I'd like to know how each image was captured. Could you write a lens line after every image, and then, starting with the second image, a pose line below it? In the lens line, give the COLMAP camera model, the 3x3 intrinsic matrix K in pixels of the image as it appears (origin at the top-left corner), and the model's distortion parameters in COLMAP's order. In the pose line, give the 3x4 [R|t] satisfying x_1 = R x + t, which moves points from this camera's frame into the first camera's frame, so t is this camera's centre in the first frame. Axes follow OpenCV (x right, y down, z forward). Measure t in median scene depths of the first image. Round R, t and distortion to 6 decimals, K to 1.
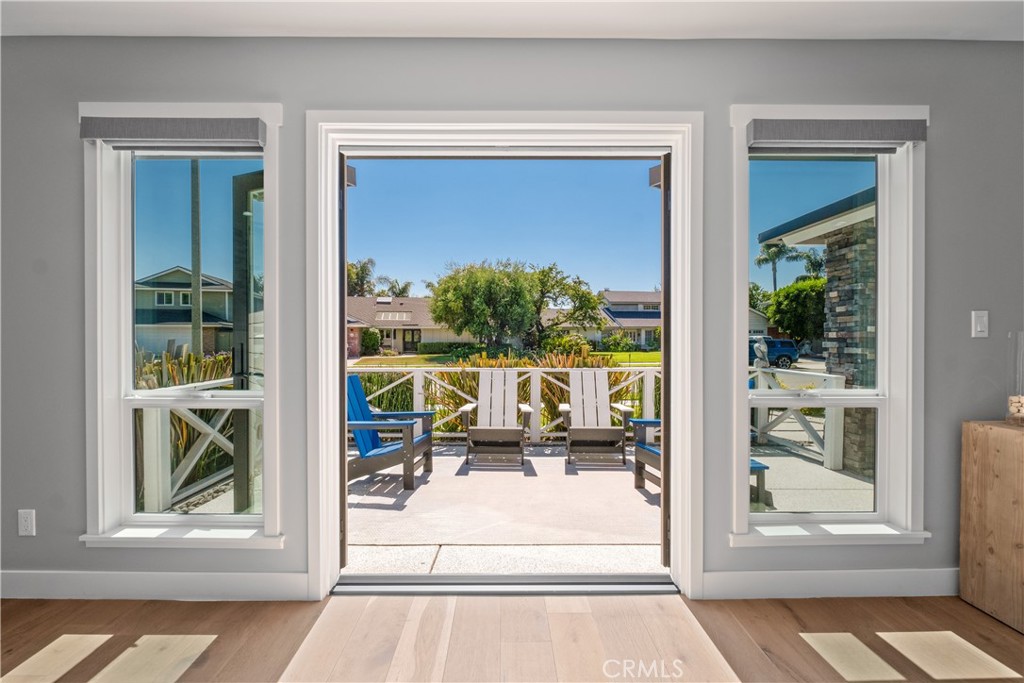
lens RADIAL K [[441.6, 0, 519.1], [0, 441.6, 341.3], [0, 0, 1]] dist [-0.007354, 0.000552]
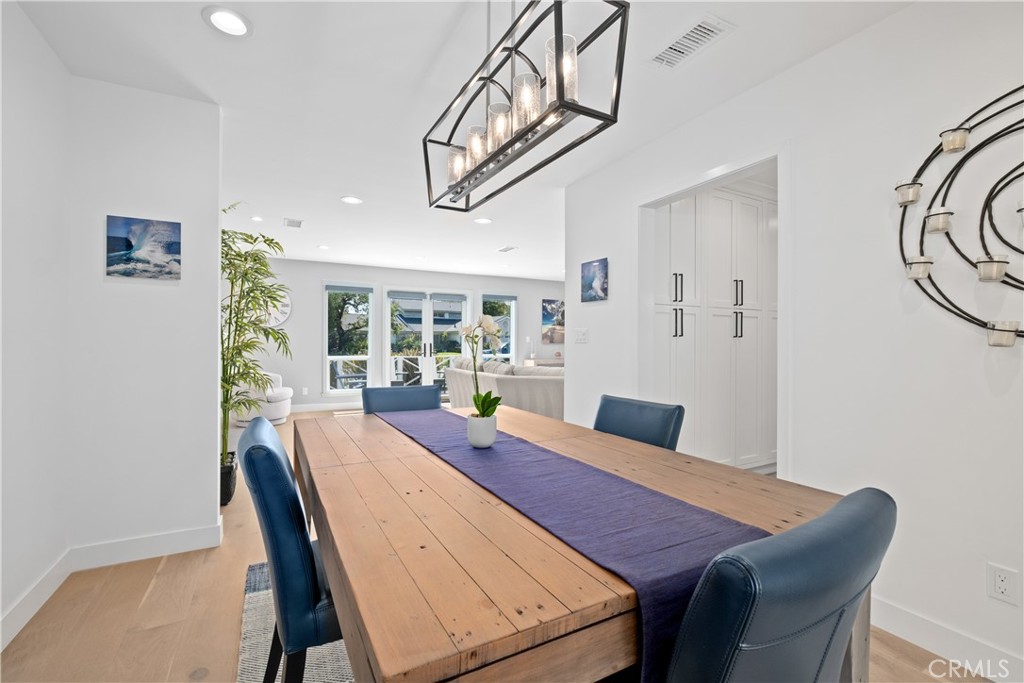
lens RADIAL K [[441.6, 0, 506.6], [0, 441.6, 340.3], [0, 0, 1]] dist [-0.007354, 0.000552]
pose [[0.899346, 0.003952, 0.437221, -0.415348], [-0.000120, 0.999961, -0.008792, 0.004317], [-0.437238, 0.007855, 0.899311, -1.076593]]
